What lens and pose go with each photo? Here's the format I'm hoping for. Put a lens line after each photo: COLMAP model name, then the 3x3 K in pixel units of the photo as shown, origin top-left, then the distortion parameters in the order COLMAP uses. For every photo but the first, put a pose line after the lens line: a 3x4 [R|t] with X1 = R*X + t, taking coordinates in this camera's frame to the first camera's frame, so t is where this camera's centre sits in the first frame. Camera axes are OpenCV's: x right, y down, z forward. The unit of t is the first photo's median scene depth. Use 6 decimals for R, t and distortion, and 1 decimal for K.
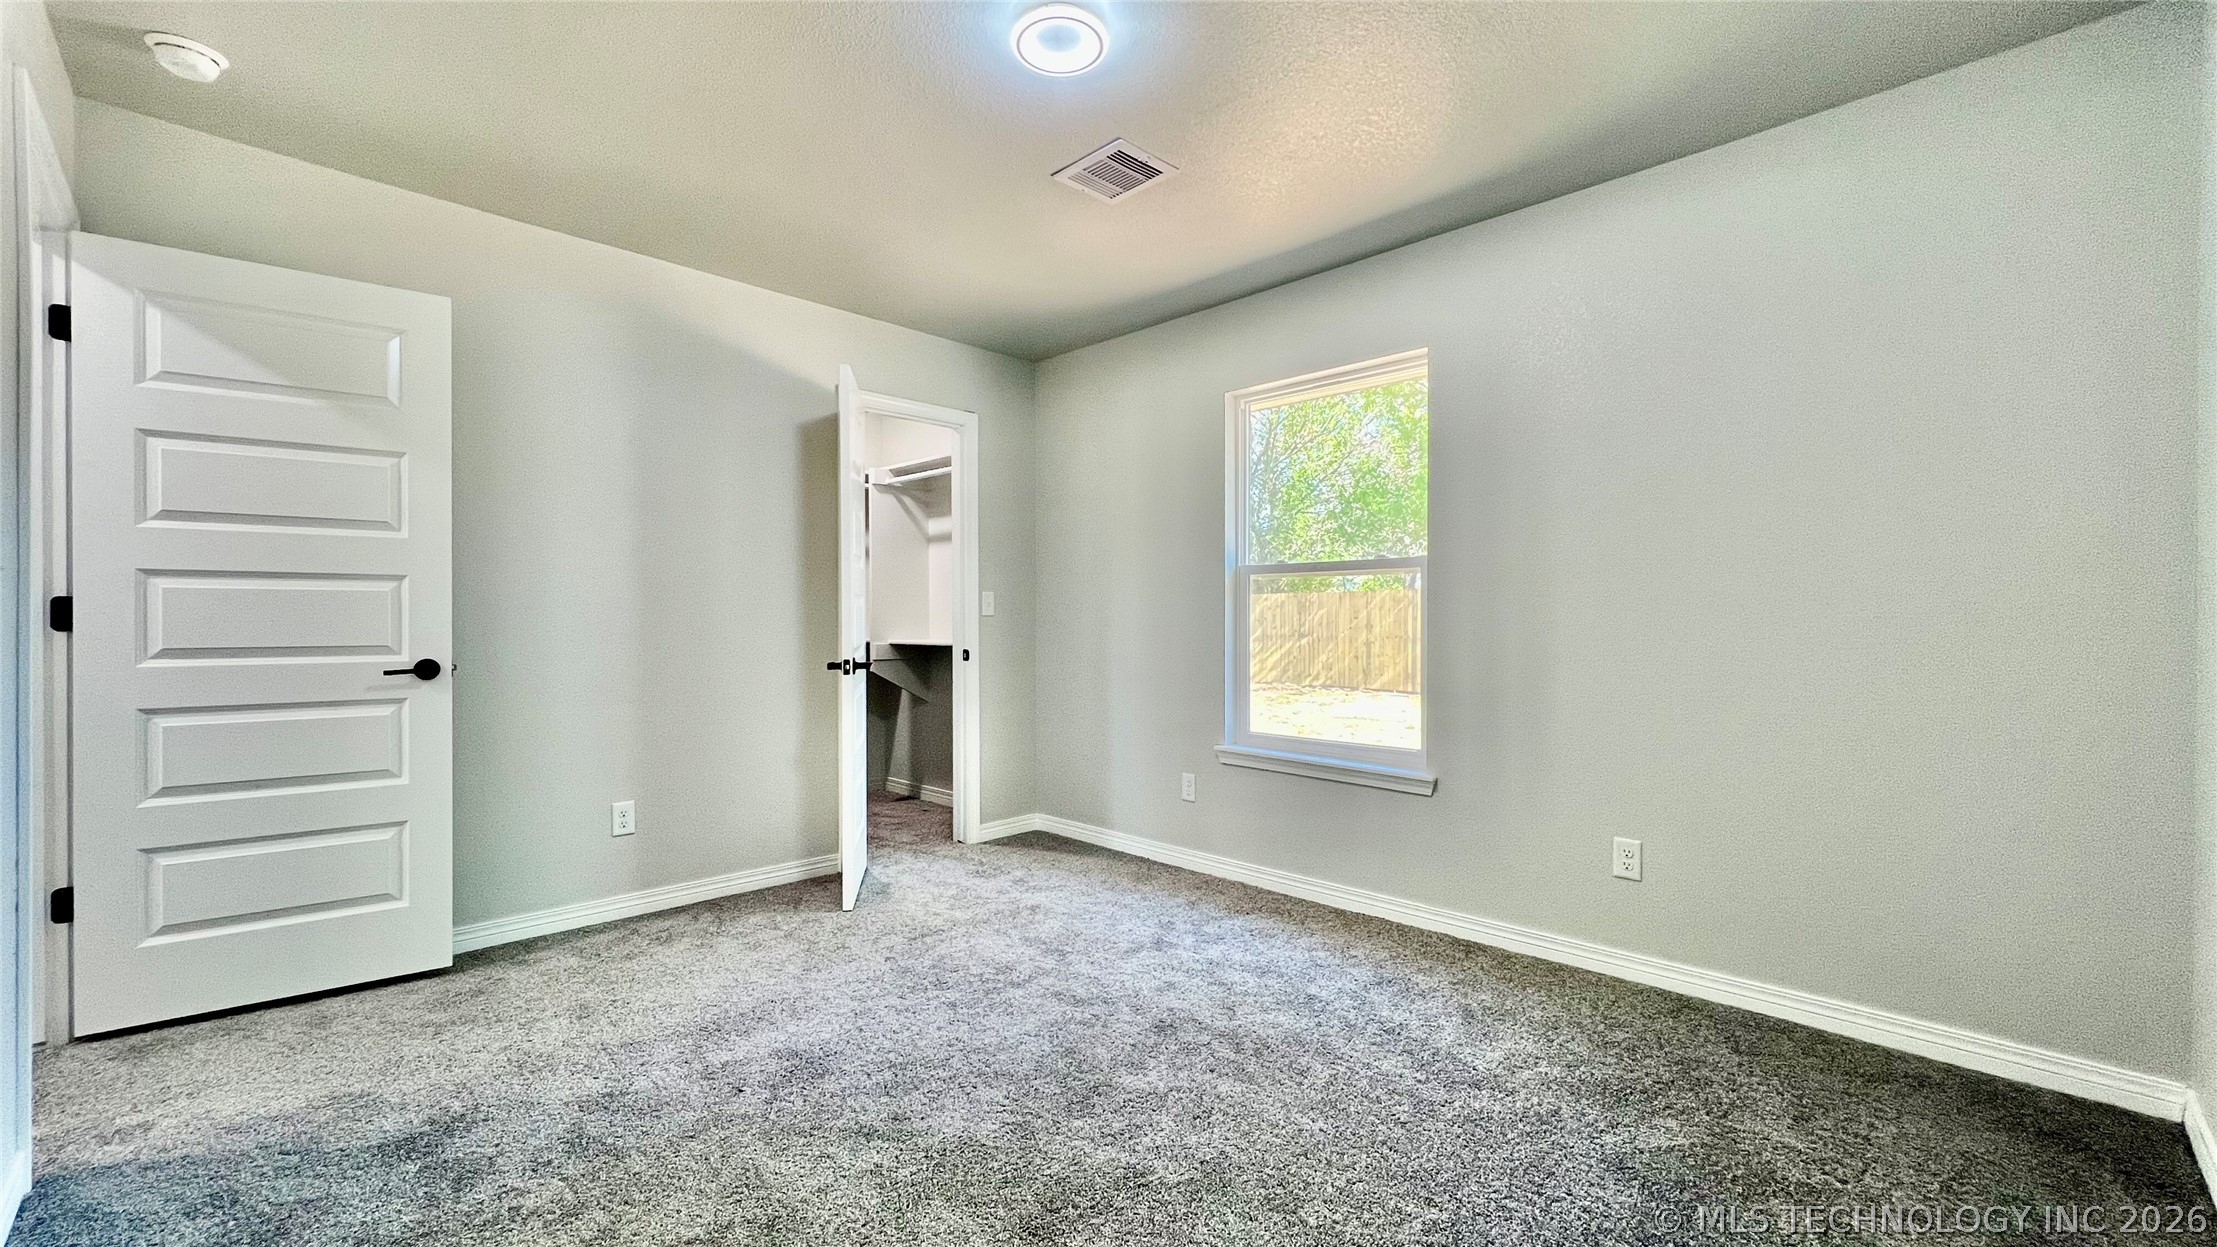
lens RADIAL K [[885.7, 0, 1103.7], [0, 885.7, 619.2], [0, 0, 1]] dist [-0.001853, -0.000146]
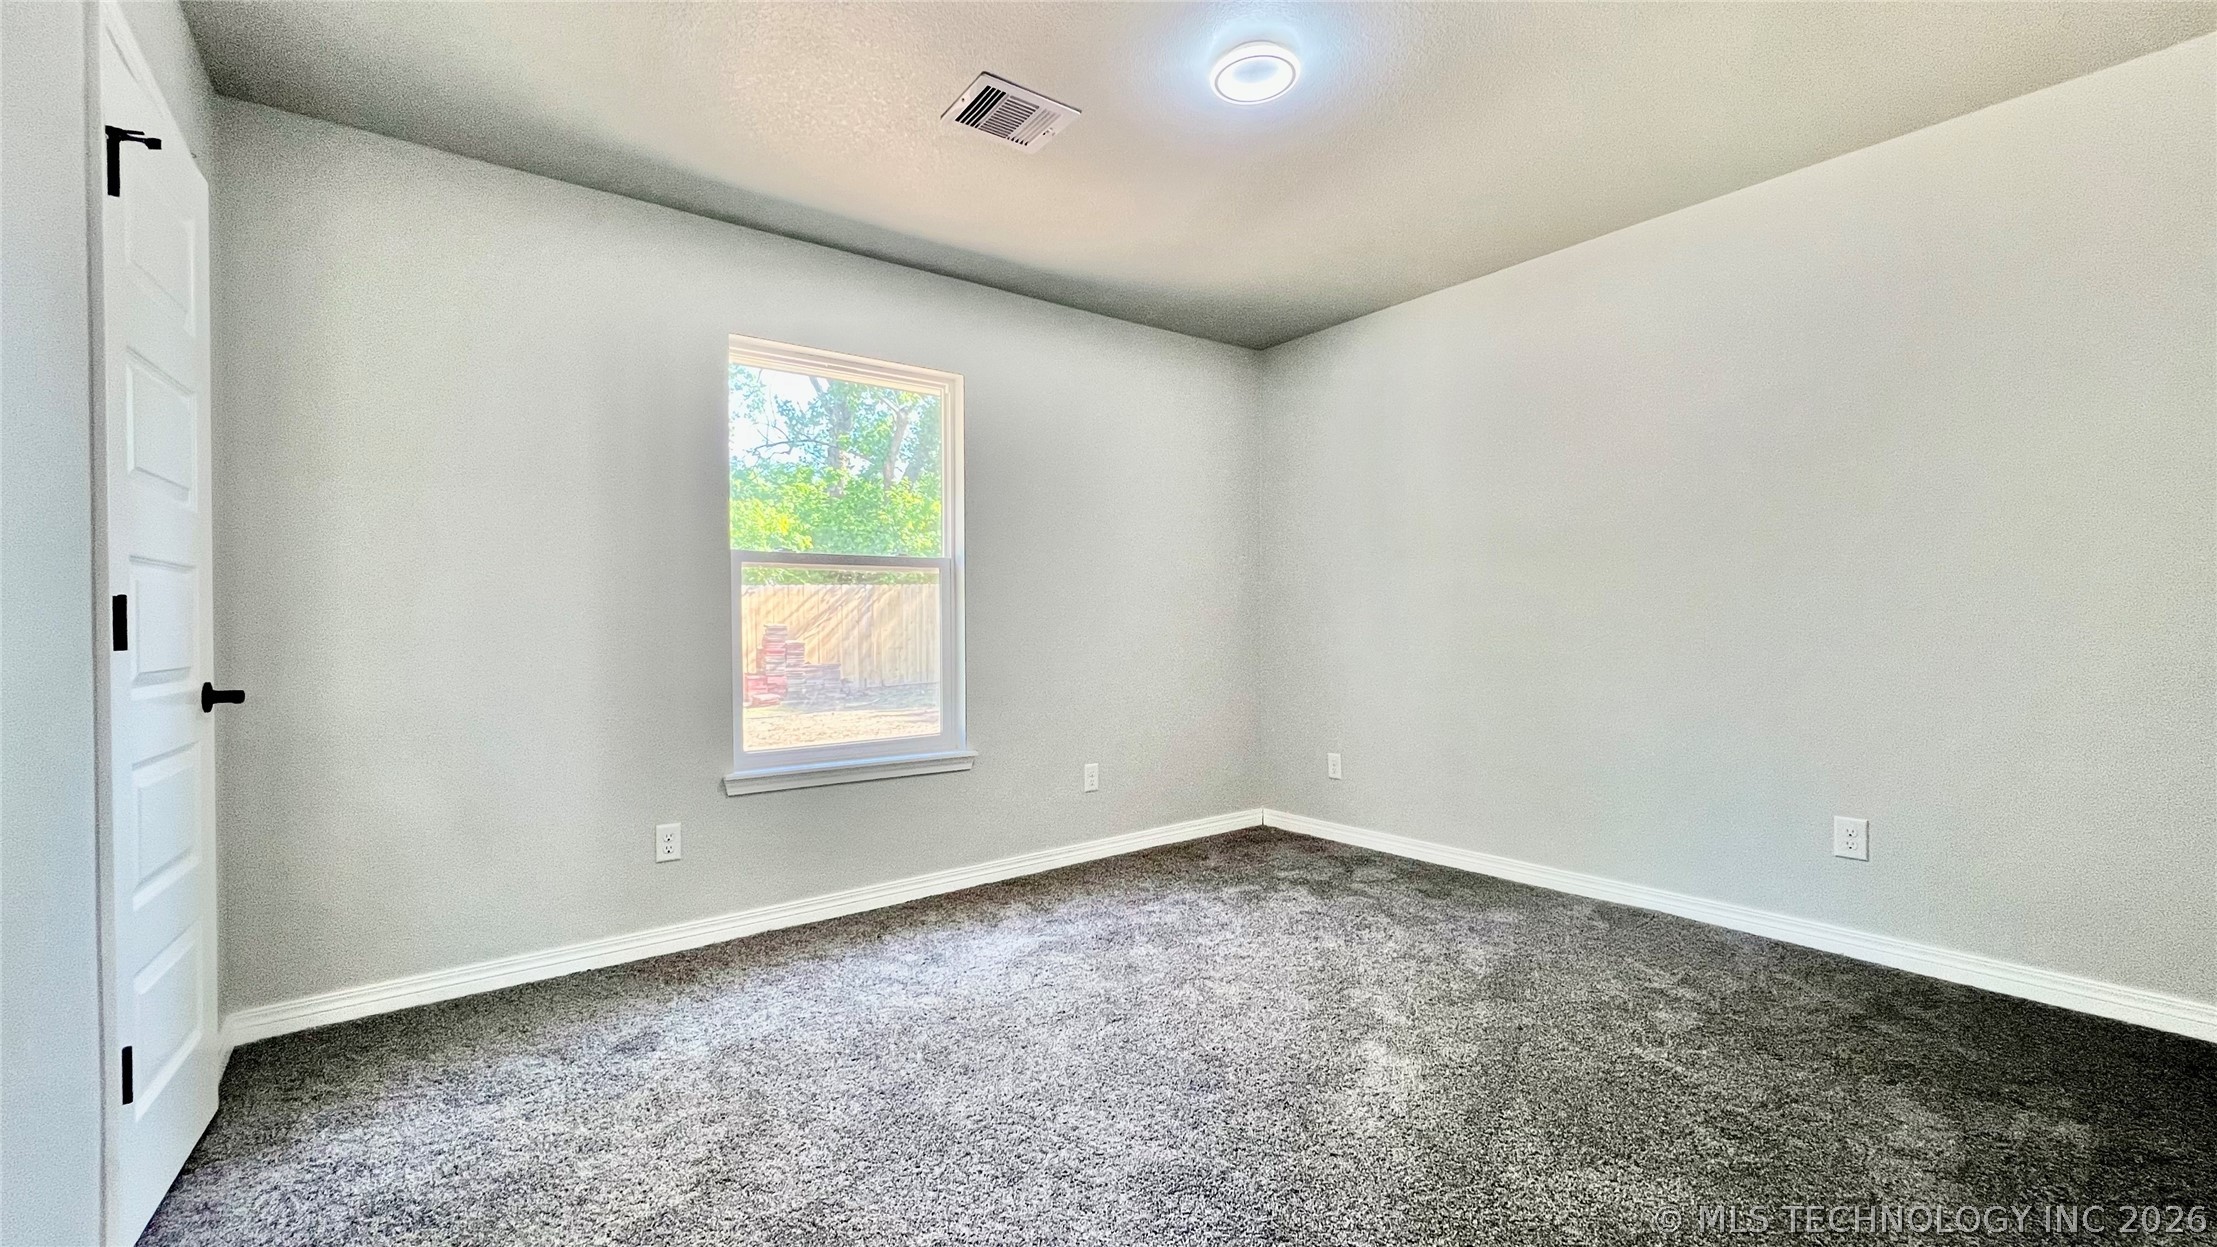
lens RADIAL K [[885.7, 0, 1103.7], [0, 885.7, 619.2], [0, 0, 1]] dist [-0.001853, -0.000146]
pose [[0.129476, -0.001478, 0.991581, -0.696891], [0.000996, 0.999999, 0.001361, 0.003284], [-0.991582, 0.000811, 0.129477, 0.638421]]
